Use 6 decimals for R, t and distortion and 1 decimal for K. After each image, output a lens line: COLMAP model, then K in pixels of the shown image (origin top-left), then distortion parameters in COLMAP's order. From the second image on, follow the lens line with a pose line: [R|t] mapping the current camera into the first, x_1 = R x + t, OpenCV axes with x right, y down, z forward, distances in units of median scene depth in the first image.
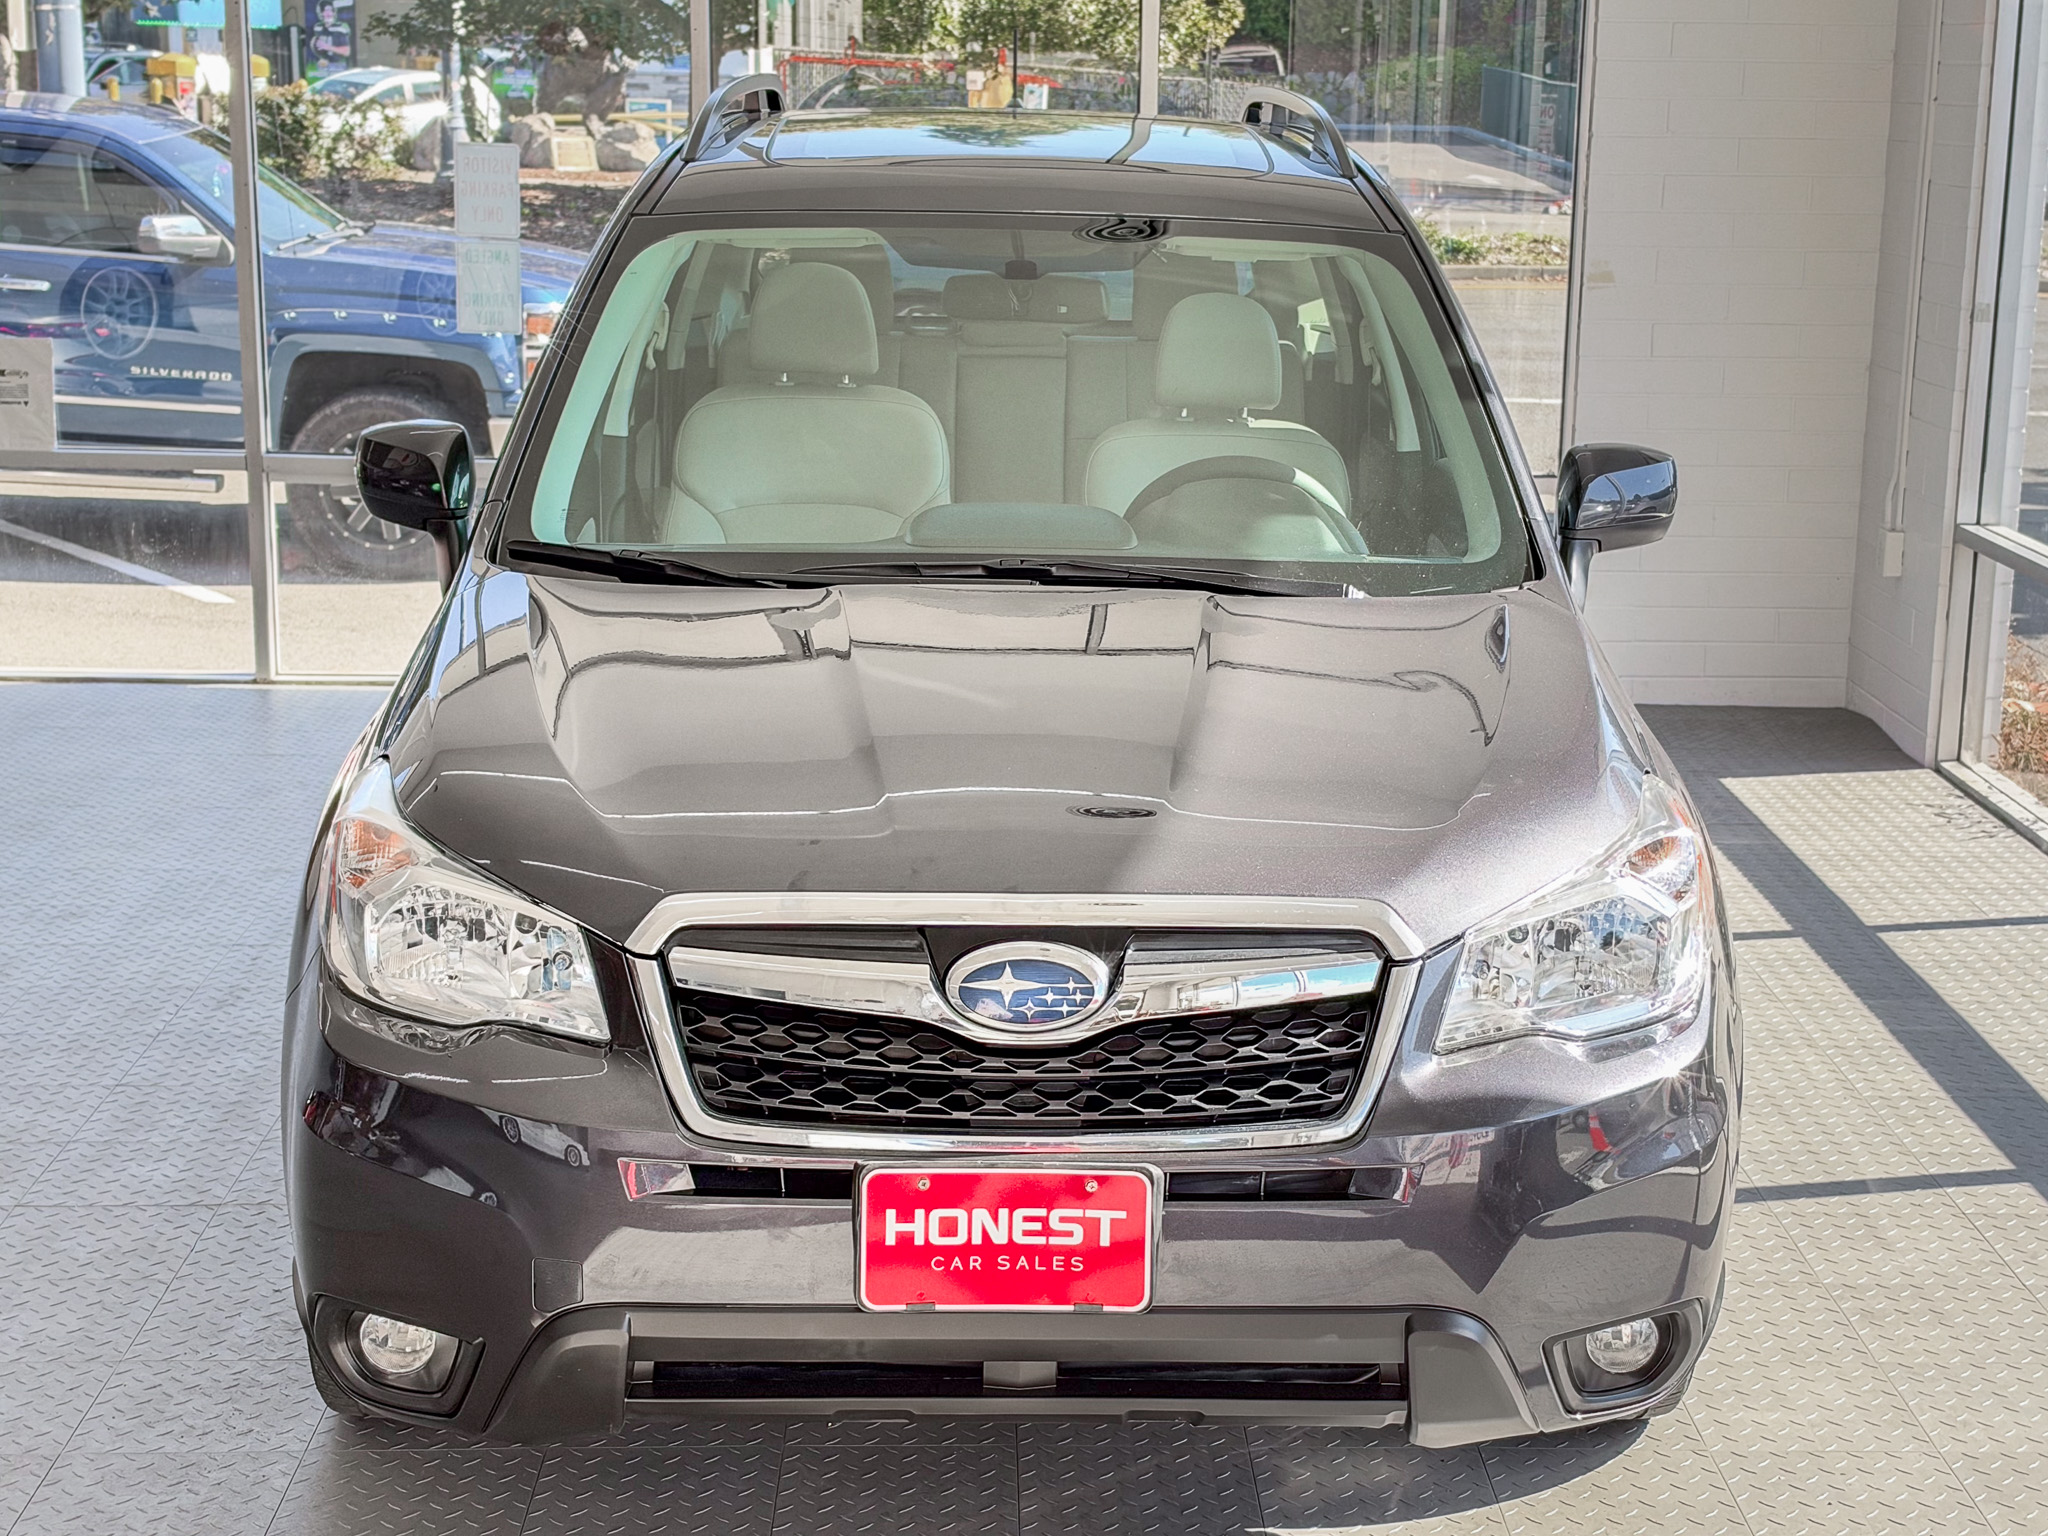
lens RADIAL K [[2890.0, 0, 1034.1], [0, 2890.0, 748.3], [0, 0, 1]] dist [0.144423, 0.000000]
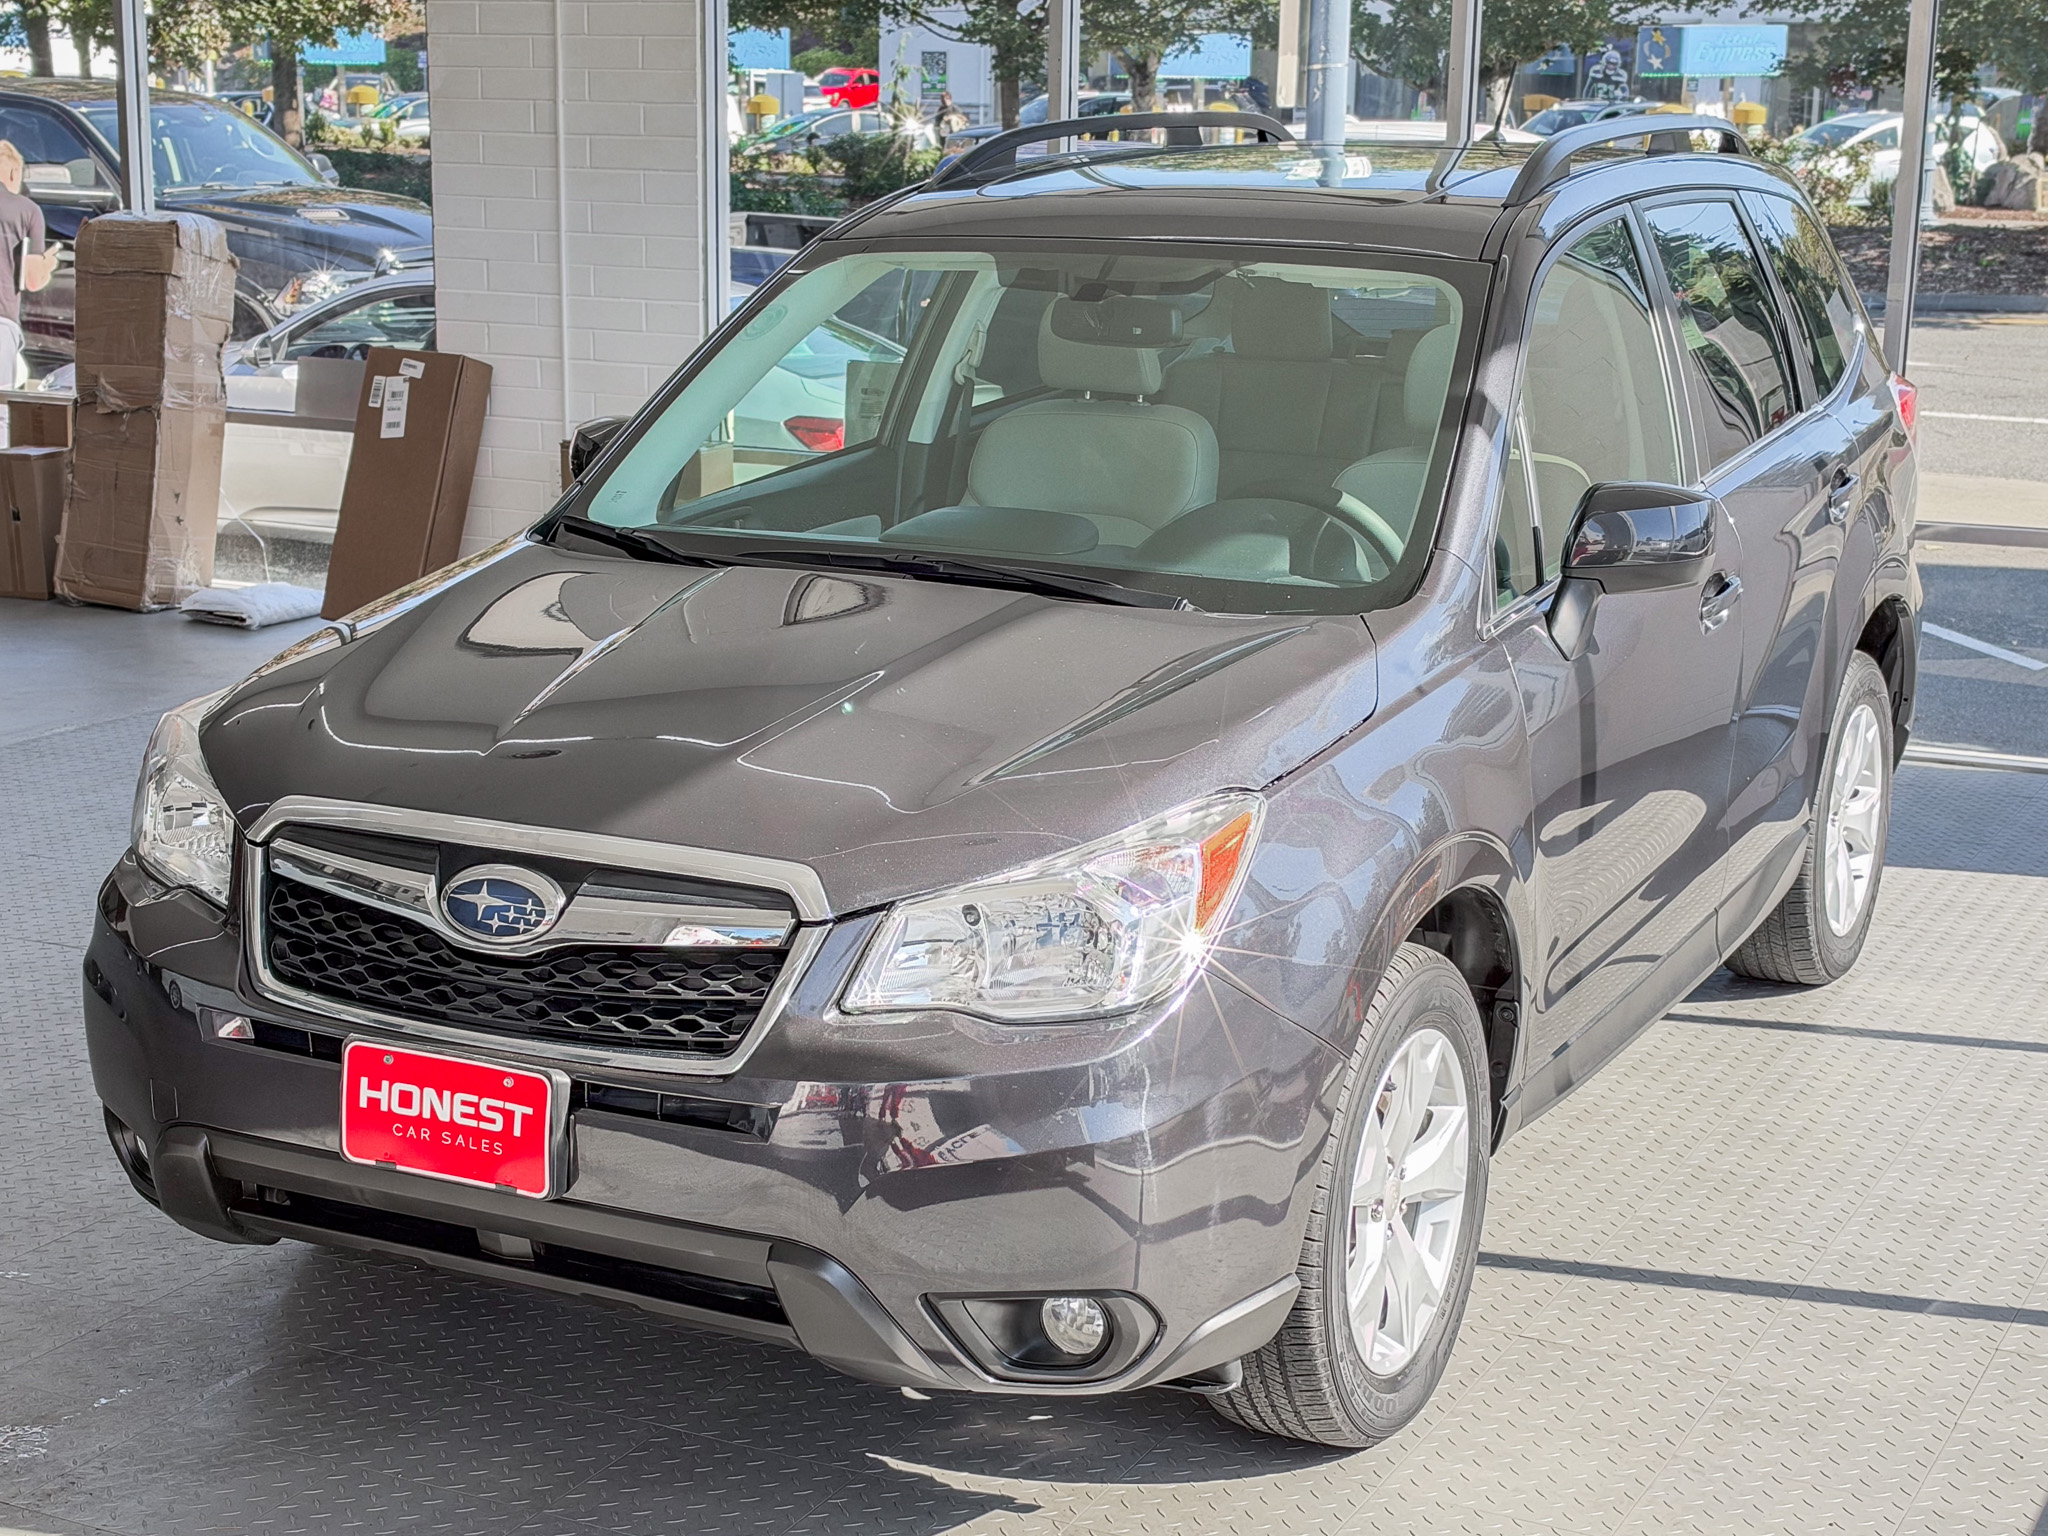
lens RADIAL K [[2890.0, 0, 1019.6], [0, 2890.0, 784.4], [0, 0, 1]] dist [0.144423, 0.000000]
pose [[0.886997, 0.097302, -0.451408, 0.694178], [-0.098572, 0.994913, 0.020767, -0.008511], [0.451133, 0.026076, 0.892076, 0.068624]]
